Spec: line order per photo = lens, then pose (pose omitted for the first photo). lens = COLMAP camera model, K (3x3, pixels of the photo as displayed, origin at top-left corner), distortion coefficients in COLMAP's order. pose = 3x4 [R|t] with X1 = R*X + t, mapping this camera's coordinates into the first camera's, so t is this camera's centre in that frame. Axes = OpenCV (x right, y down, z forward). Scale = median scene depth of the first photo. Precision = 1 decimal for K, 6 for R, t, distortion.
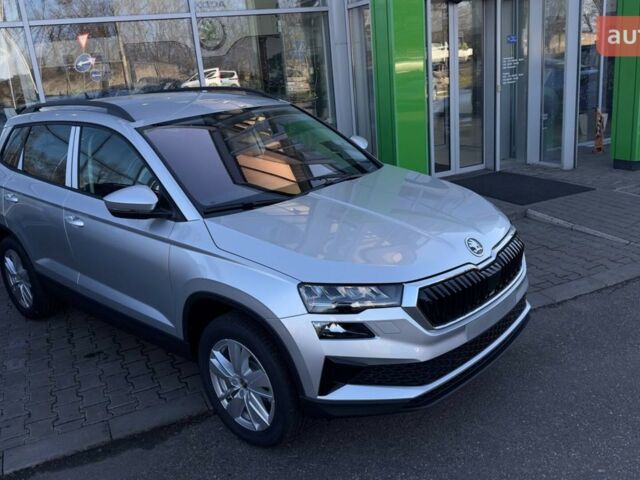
lens RADIAL K [[596.8, 0, 320.0], [0, 596.8, 240.0], [0, 0, 1]] dist [0.132707, -0.241895]
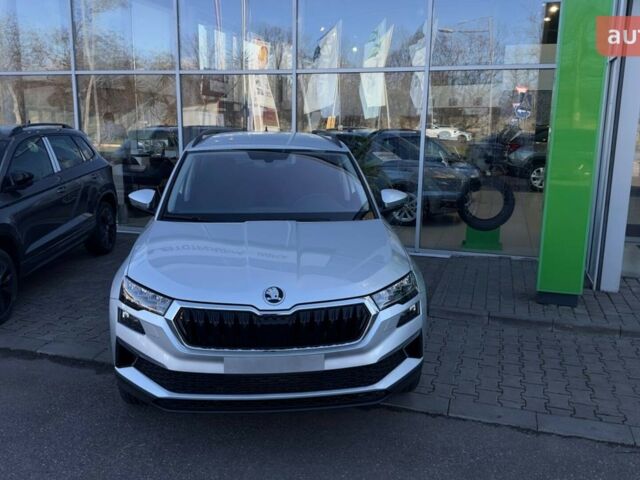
lens RADIAL K [[596.8, 0, 320.0], [0, 596.8, 240.0], [0, 0, 1]] dist [0.132707, -0.241895]
pose [[0.722600, 0.220034, -0.655312, 1.076698], [-0.263995, 0.963974, 0.032570, -0.151442], [0.638870, 0.149464, 0.754656, 0.269079]]
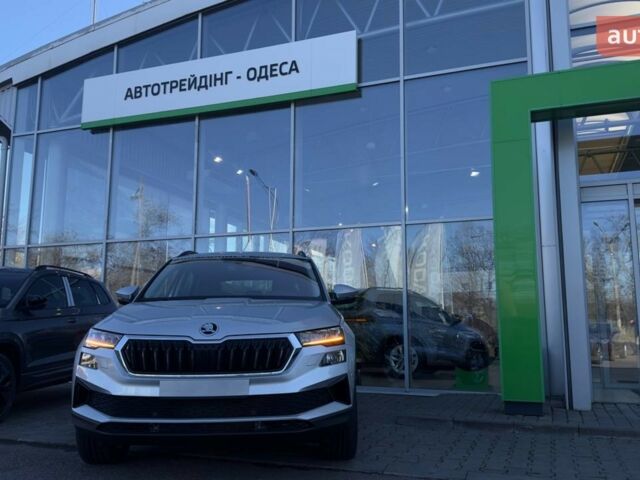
lens RADIAL K [[596.8, 0, 320.0], [0, 596.8, 240.0], [0, 0, 1]] dist [0.132707, -0.241895]
pose [[0.677702, -0.026849, -0.734846, 1.444571], [-0.267261, 0.921997, -0.280166, 0.138952], [0.685048, 0.386265, 0.617664, 0.359594]]
